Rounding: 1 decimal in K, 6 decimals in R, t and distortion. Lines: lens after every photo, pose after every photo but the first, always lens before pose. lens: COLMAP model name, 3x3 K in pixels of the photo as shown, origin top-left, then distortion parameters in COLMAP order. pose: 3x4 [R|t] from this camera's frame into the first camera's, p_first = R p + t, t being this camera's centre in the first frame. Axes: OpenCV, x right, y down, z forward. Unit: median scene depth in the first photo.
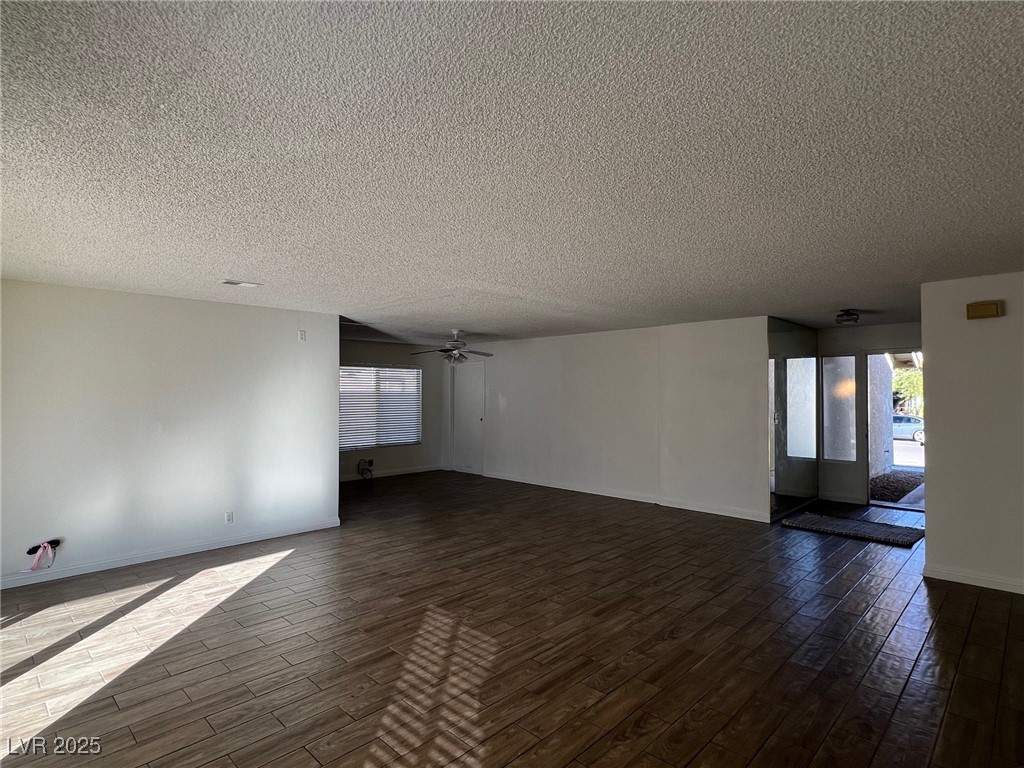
lens RADIAL K [[540.5, 0, 513.0], [0, 540.5, 386.1], [0, 0, 1]] dist [-0.001542, -0.001328]
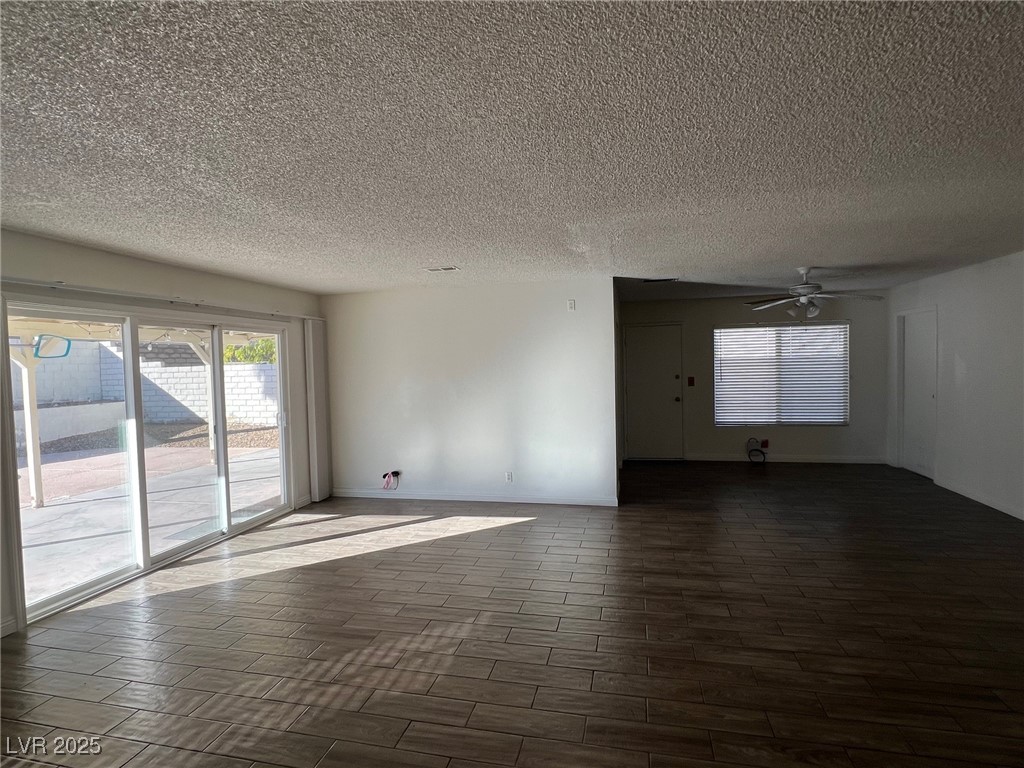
lens RADIAL K [[540.5, 0, 509.6], [0, 540.5, 387.1], [0, 0, 1]] dist [-0.001542, -0.001328]
pose [[0.514361, 0.022726, -0.857272, 0.526921], [0.036187, 0.998183, 0.048174, 0.004651], [0.856810, -0.055801, 0.512605, 0.536325]]
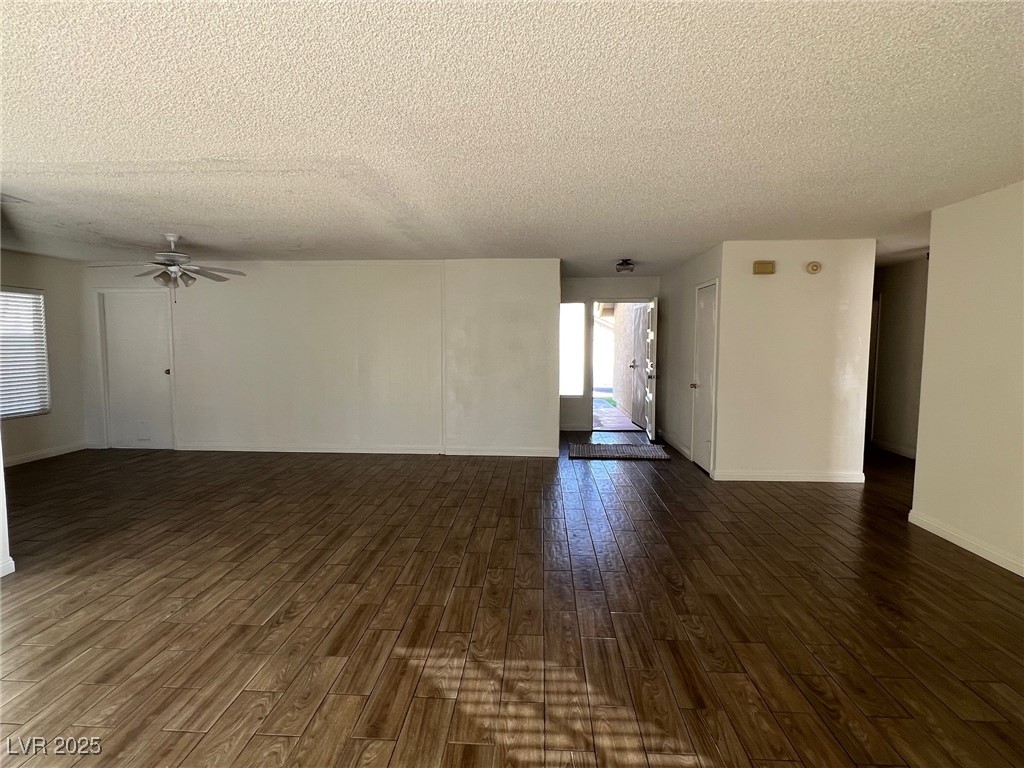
lens RADIAL K [[540.5, 0, 509.8], [0, 540.5, 384.6], [0, 0, 1]] dist [-0.001542, -0.001328]
pose [[0.757538, -0.051511, 0.650755, -0.406108], [-0.010187, 0.995828, 0.090684, 0.023479], [-0.652711, -0.075326, 0.753853, 0.393904]]
